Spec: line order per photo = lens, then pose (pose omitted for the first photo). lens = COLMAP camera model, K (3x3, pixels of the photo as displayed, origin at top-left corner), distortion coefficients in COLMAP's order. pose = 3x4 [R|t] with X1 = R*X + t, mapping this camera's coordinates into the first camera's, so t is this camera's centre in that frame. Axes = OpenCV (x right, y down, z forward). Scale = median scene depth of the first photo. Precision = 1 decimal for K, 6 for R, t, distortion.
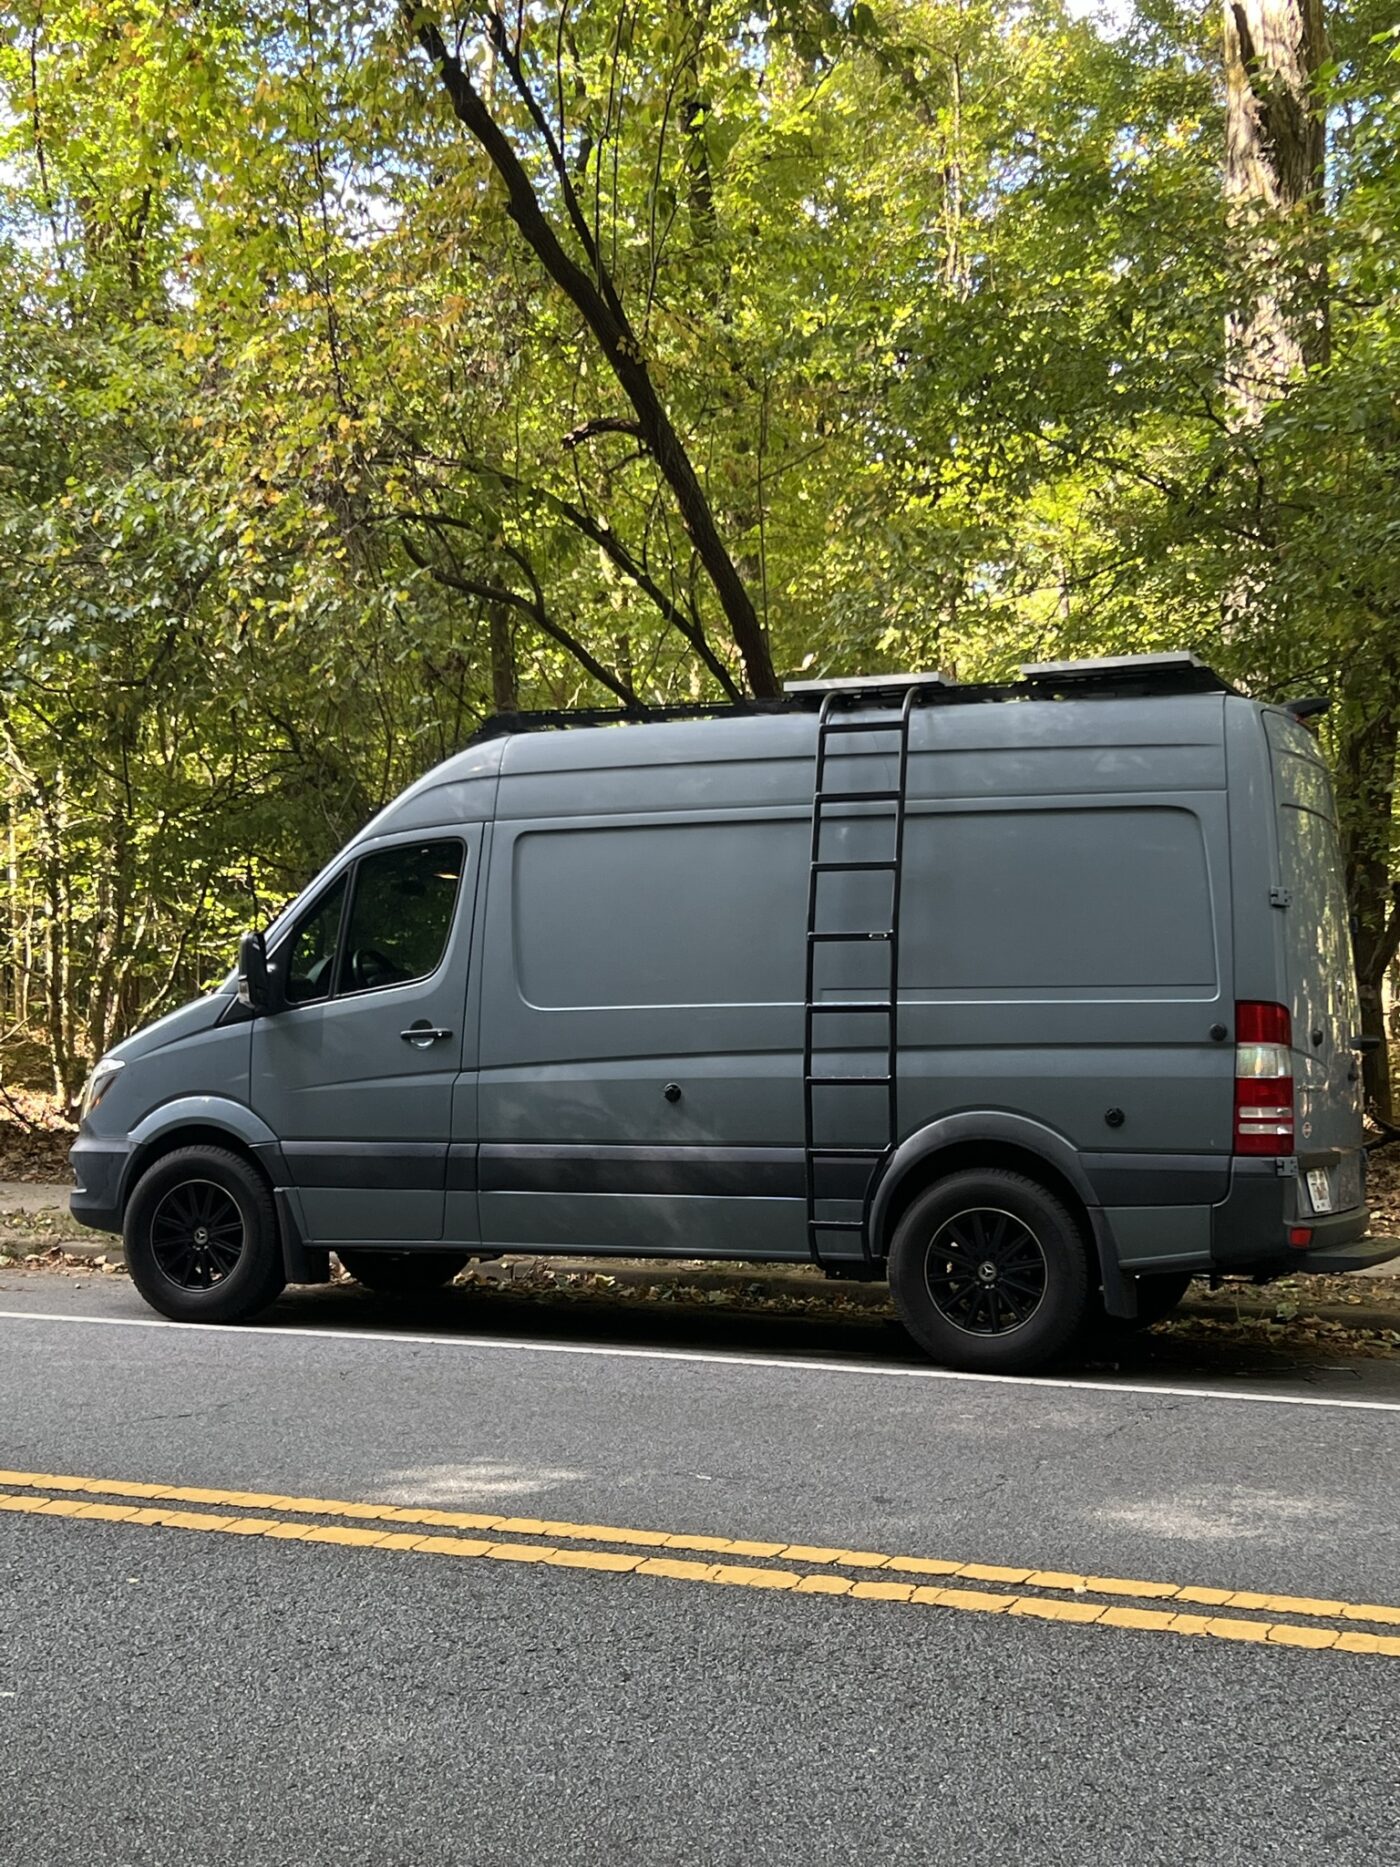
lens RADIAL K [[2446.5, 0, 700.0], [0, 2446.5, 933.5], [0, 0, 1]] dist [0.008789, 0.058259]
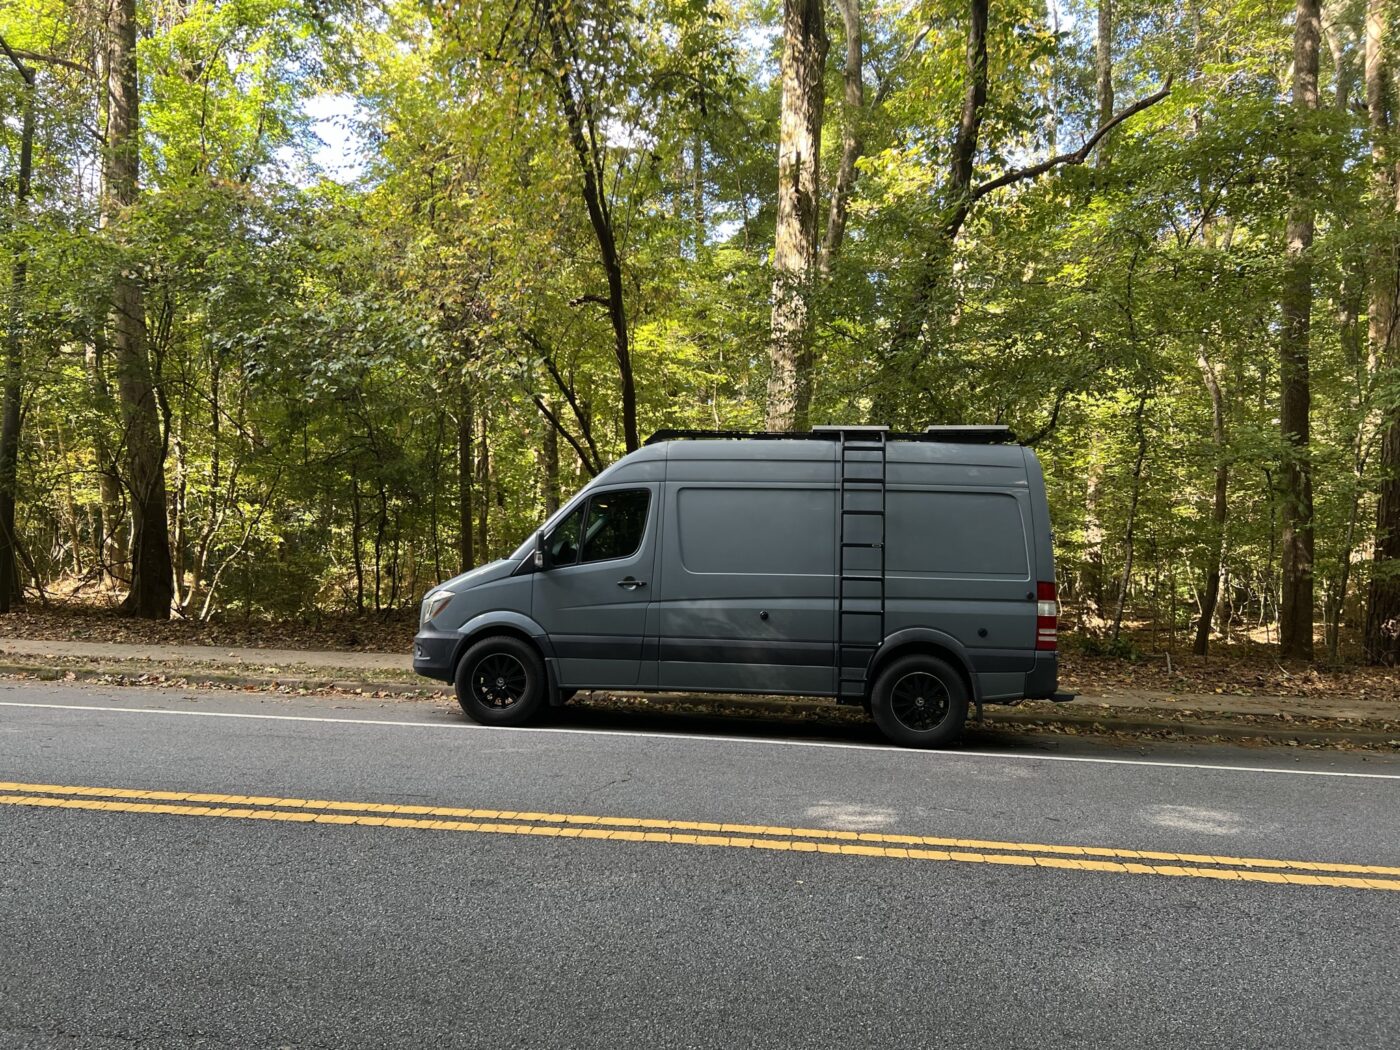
lens RADIAL K [[1039.0, 0, 700.0], [0, 1039.0, 525.0], [0, 0, 1]] dist [0.046161, -0.058490]
pose [[0.951002, 0.047452, 0.305523, -0.334760], [-0.043425, 0.998857, -0.019970, 0.007446], [-0.306122, 0.005725, 0.951975, 0.161460]]
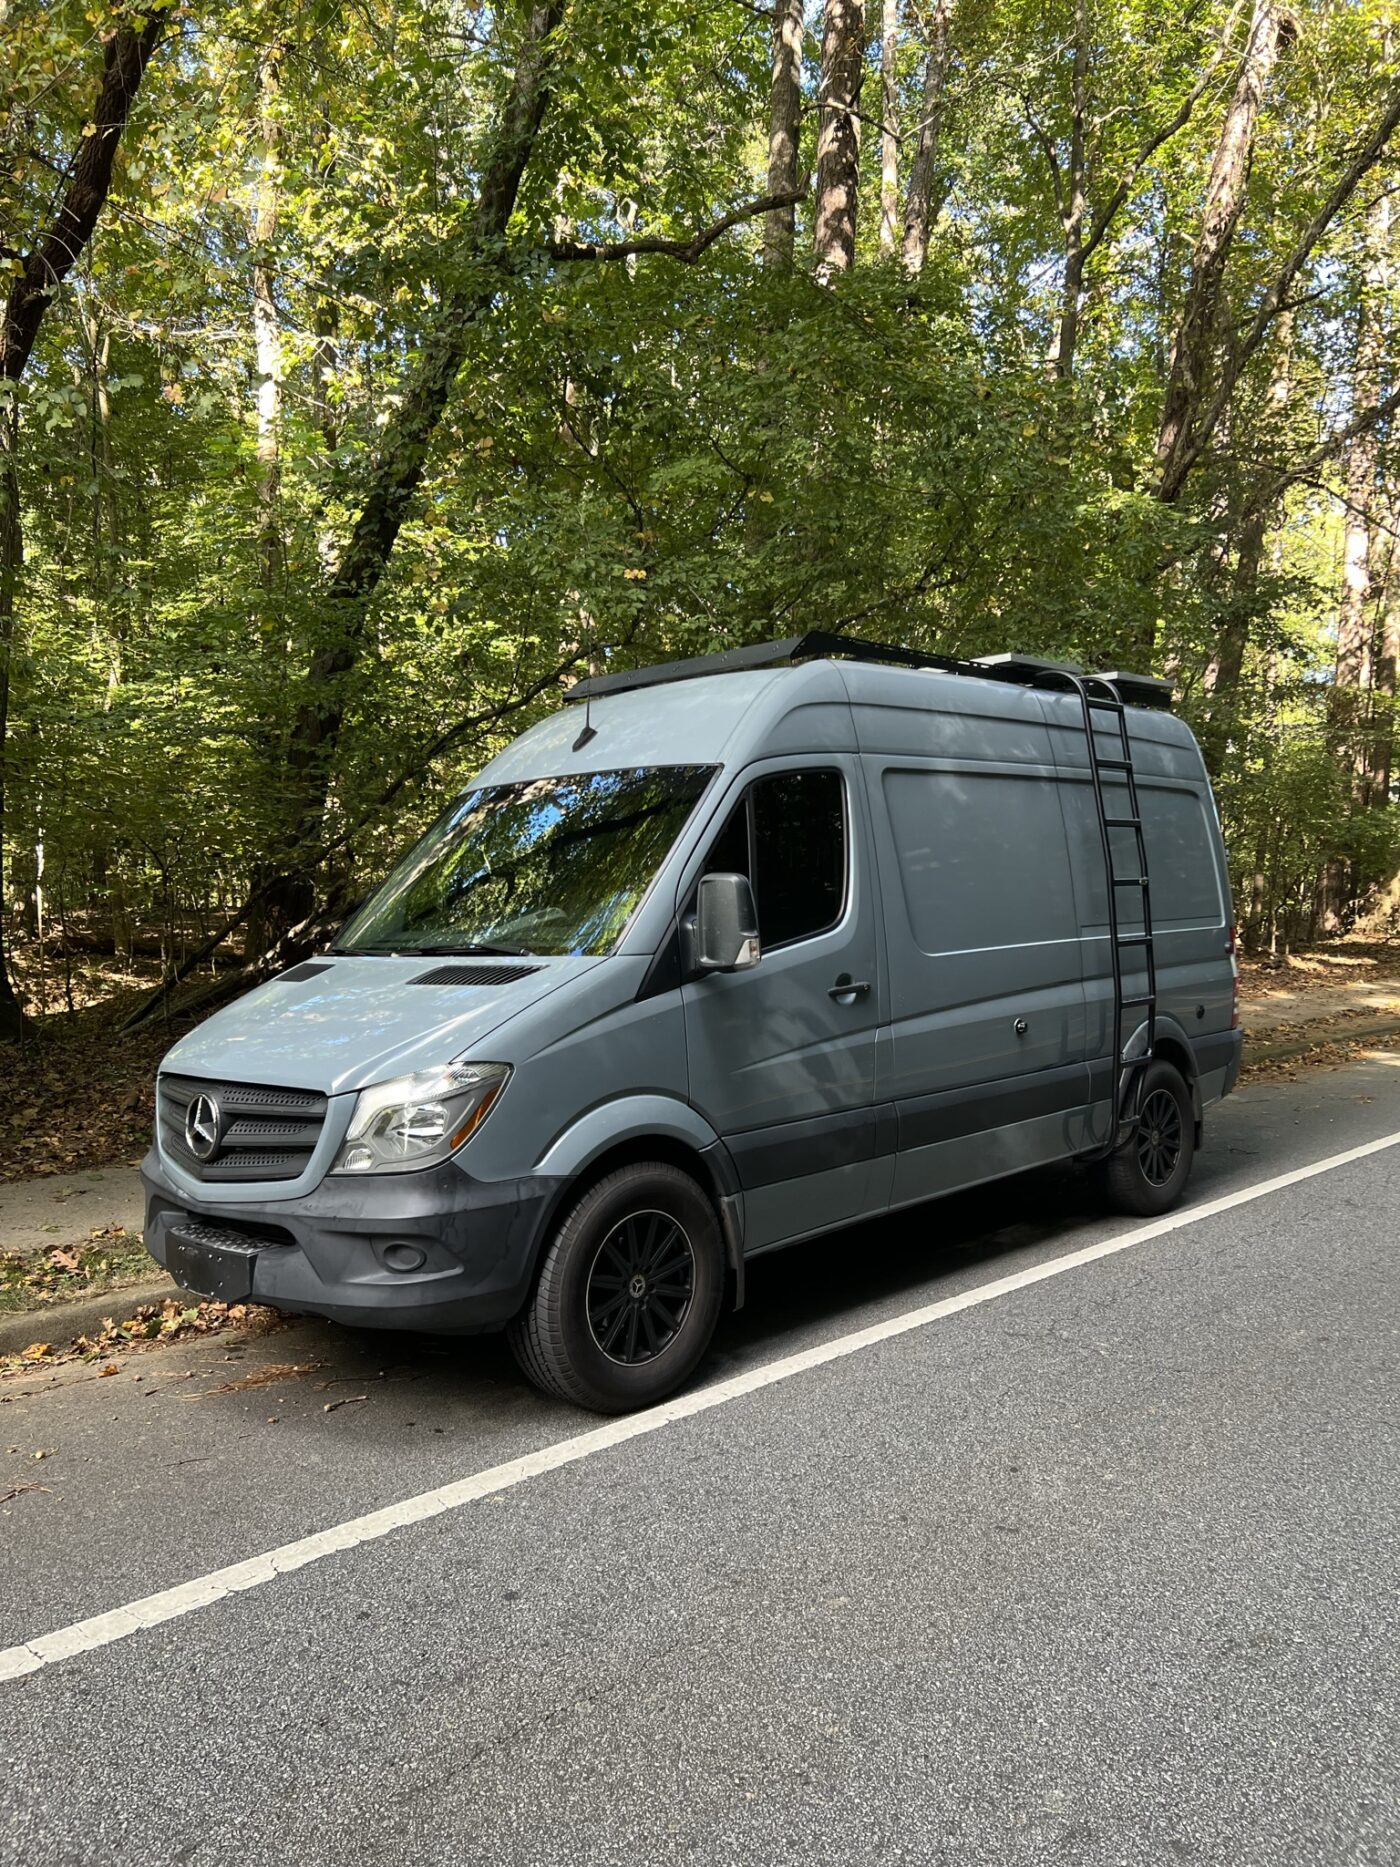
lens RADIAL K [[1385.6, 0, 704.0], [0, 1385.6, 1000.4], [0, 0, 1]] dist [0.046161, -0.058490]
pose [[0.341480, -0.079260, 0.936541, -0.621212], [-0.015370, 0.995834, 0.089882, 0.000477], [-0.939763, -0.045088, 0.338839, 0.907063]]
